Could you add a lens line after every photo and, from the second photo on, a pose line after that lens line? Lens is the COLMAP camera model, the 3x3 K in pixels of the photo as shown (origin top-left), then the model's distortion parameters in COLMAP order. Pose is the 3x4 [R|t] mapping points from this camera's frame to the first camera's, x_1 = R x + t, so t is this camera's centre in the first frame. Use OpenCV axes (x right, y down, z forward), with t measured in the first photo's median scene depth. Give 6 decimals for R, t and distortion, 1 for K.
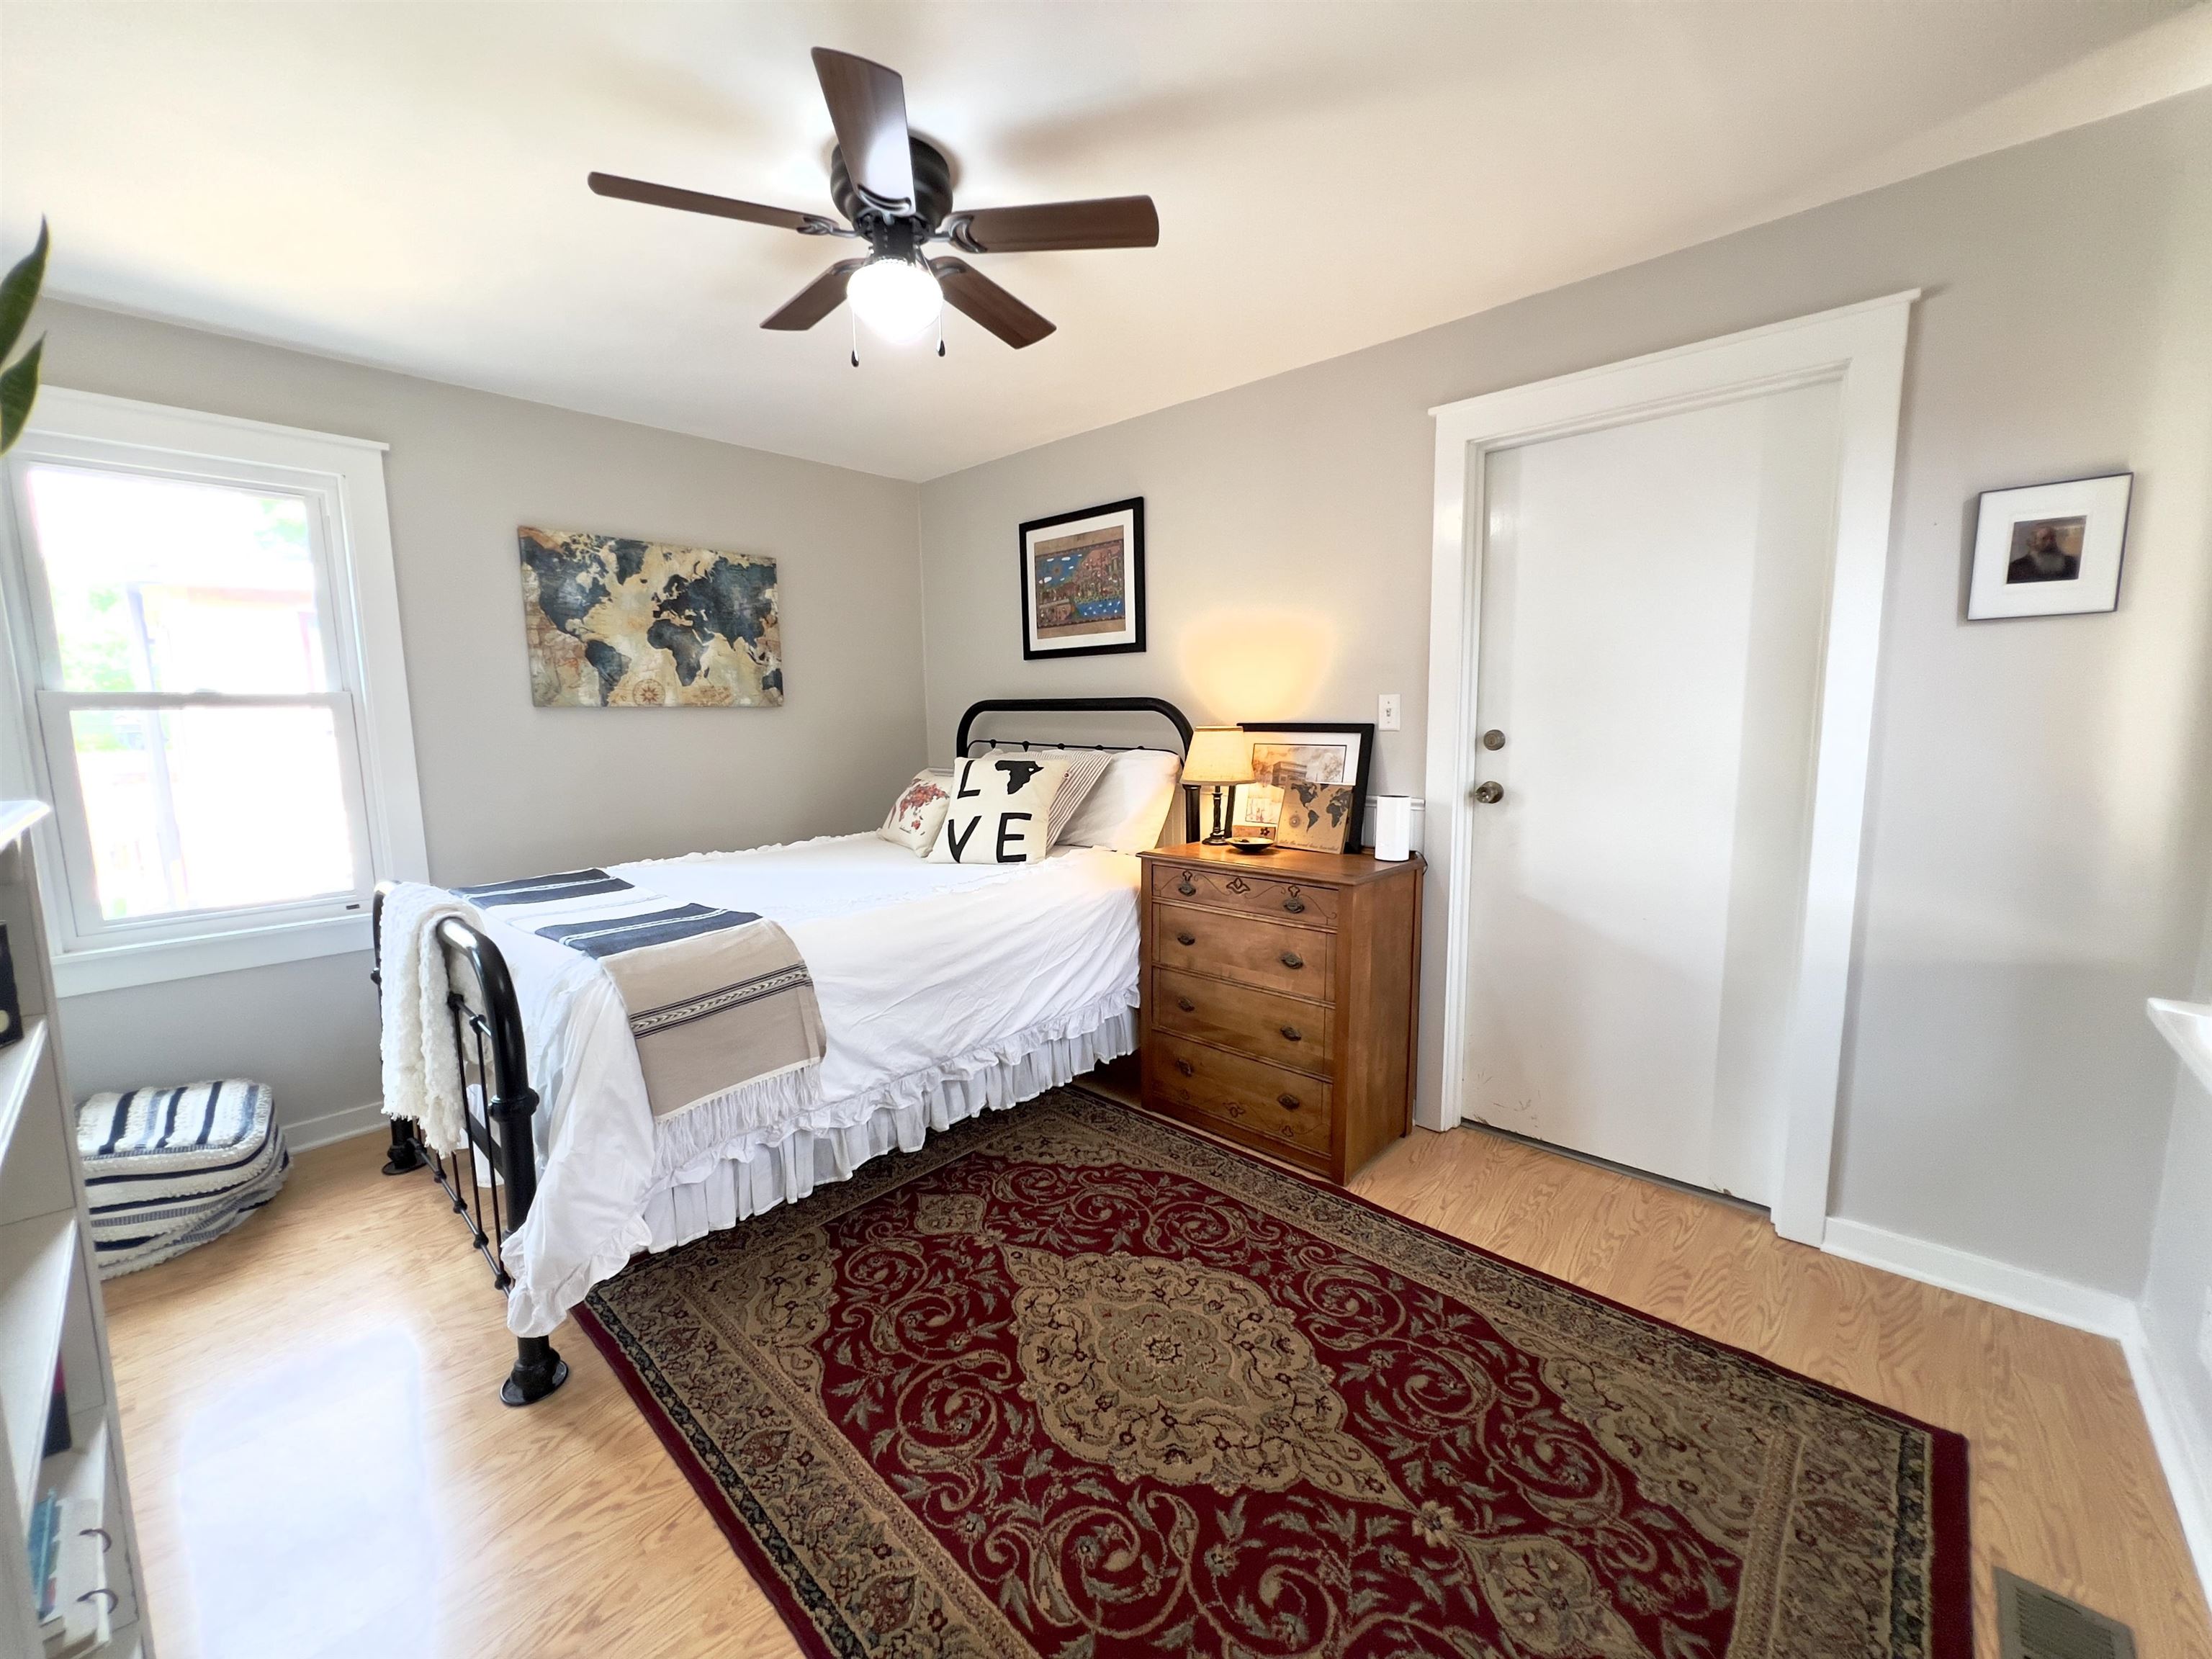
lens RADIAL K [[882.3, 0, 1099.7], [0, 882.3, 824.9], [0, 0, 1]] dist [-0.001305, 0.000510]
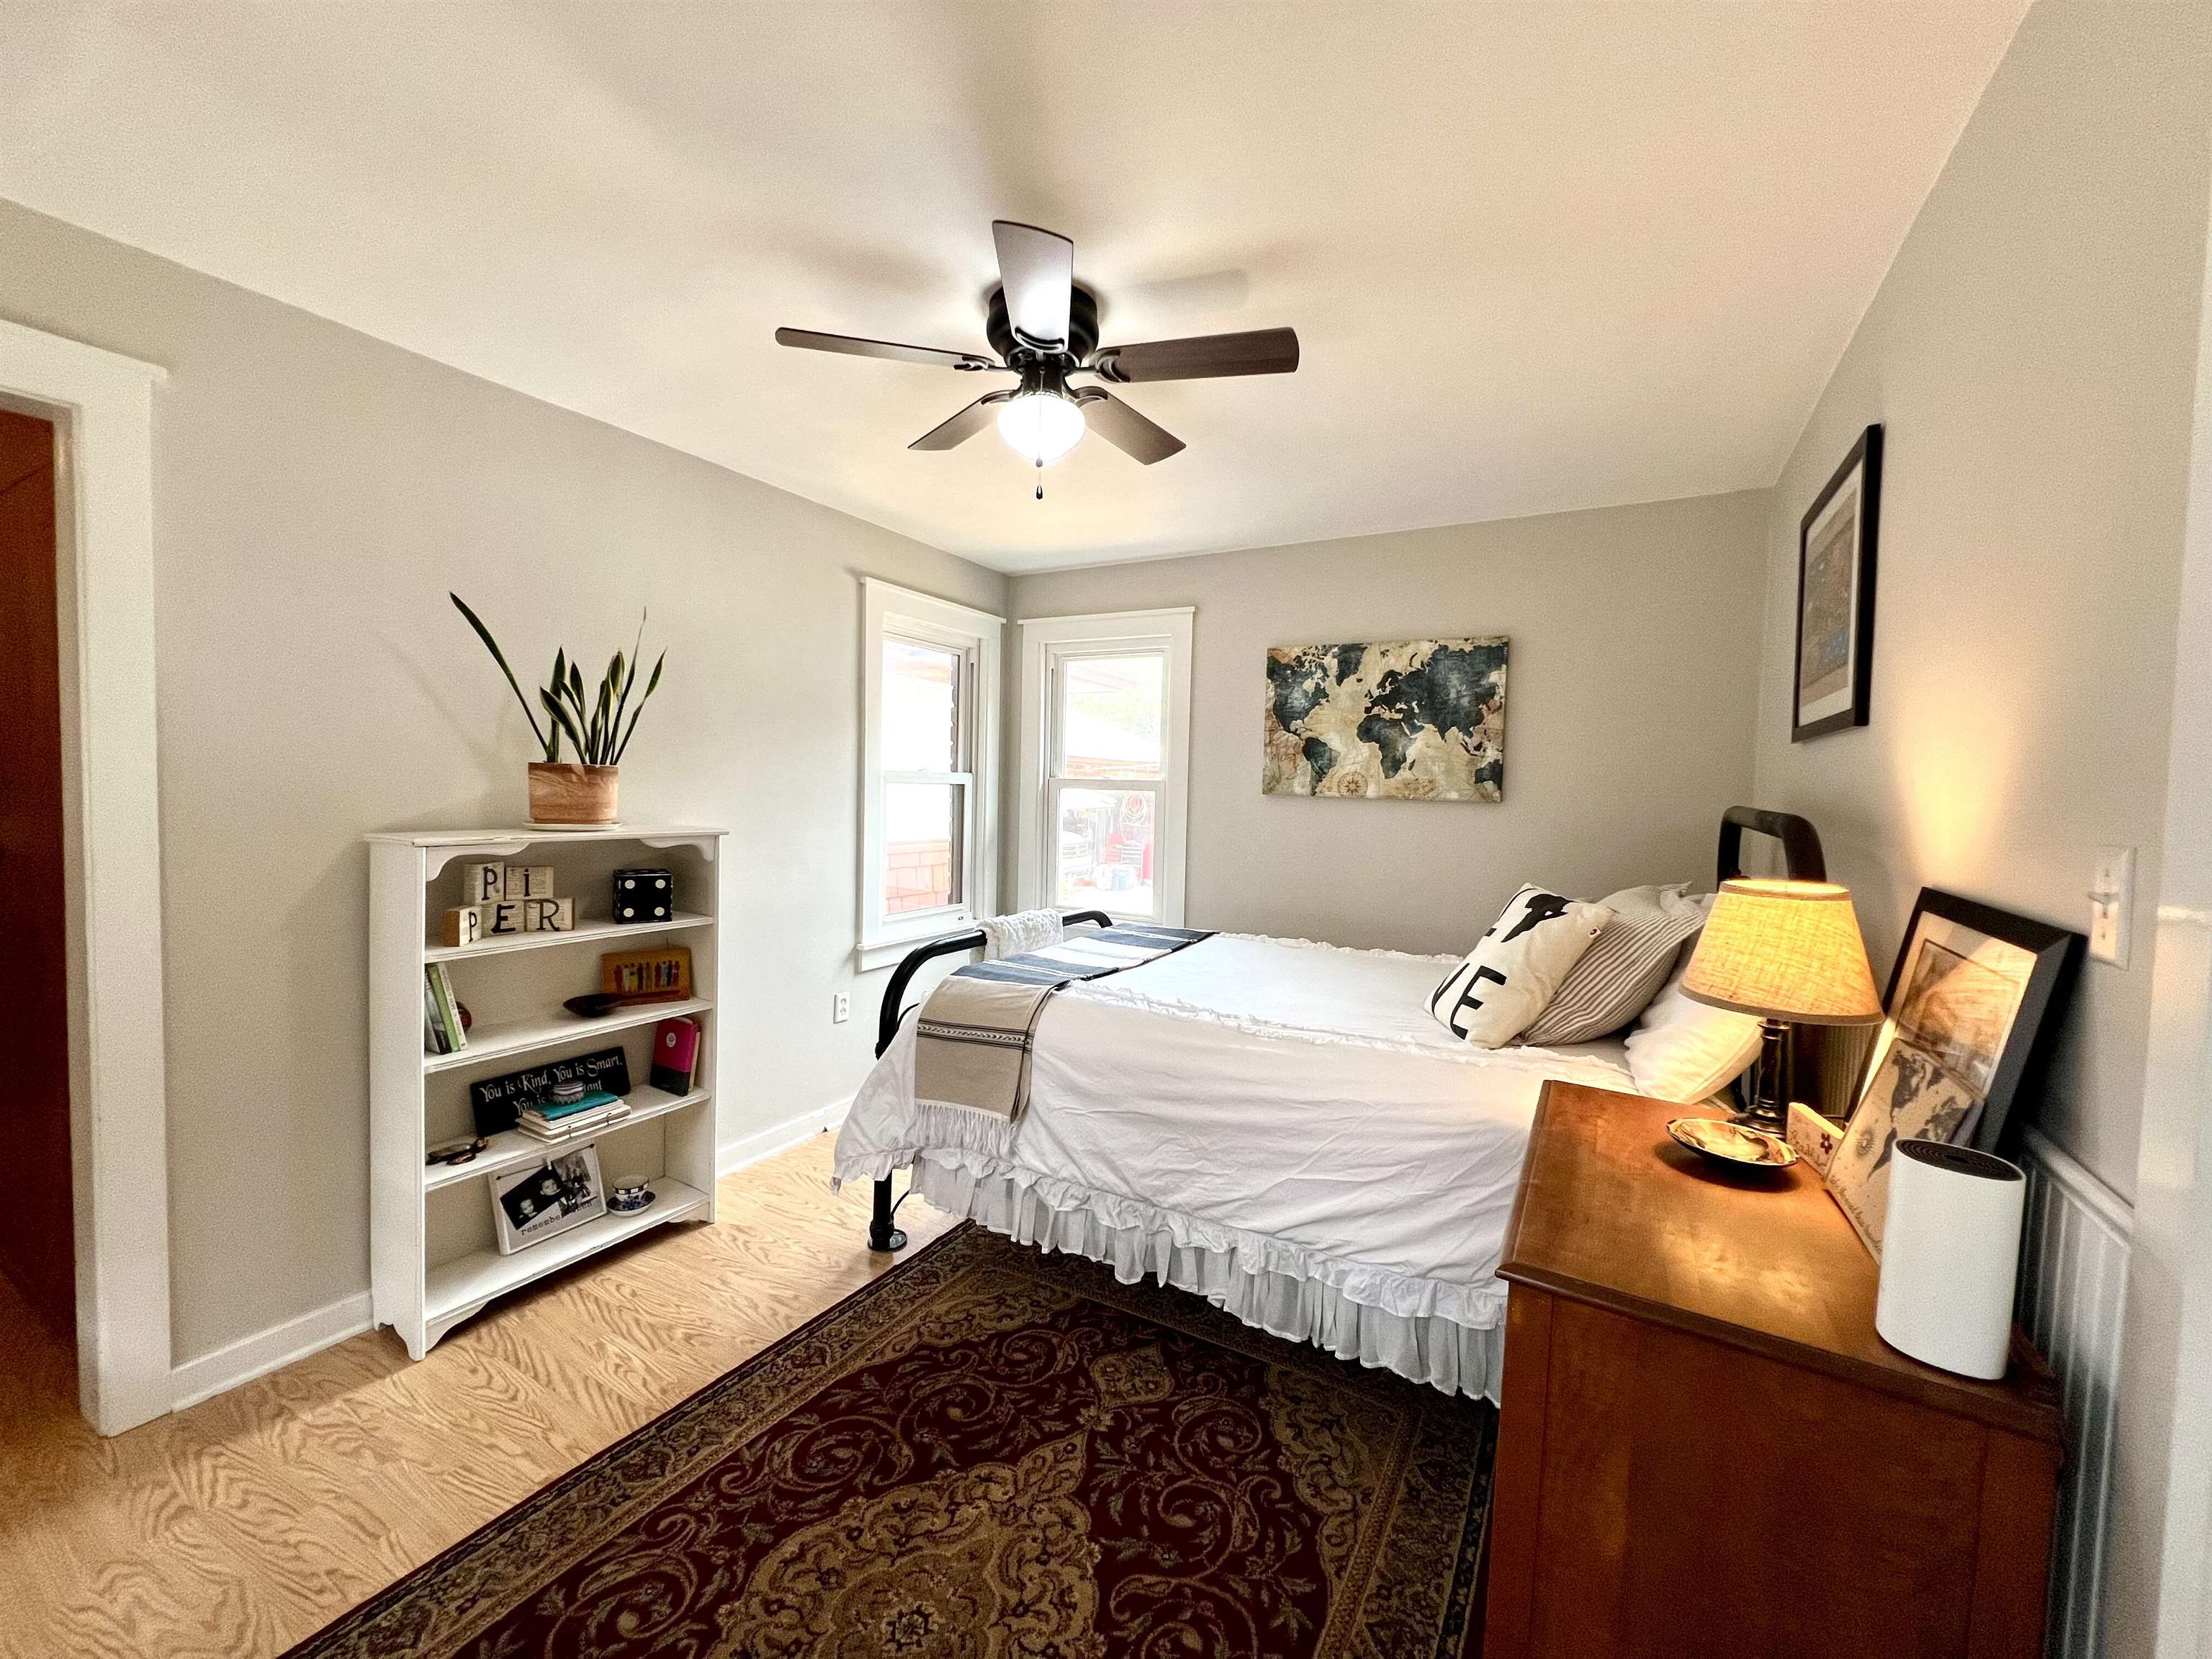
lens RADIAL K [[882.3, 0, 1100.4], [0, 882.3, 823.0], [0, 0, 1]] dist [-0.001305, 0.000510]
pose [[0.217957, 0.064924, -0.973797, 0.488531], [-0.152827, 0.987746, 0.031648, -0.099243], [0.963918, 0.141925, 0.225208, 0.518029]]
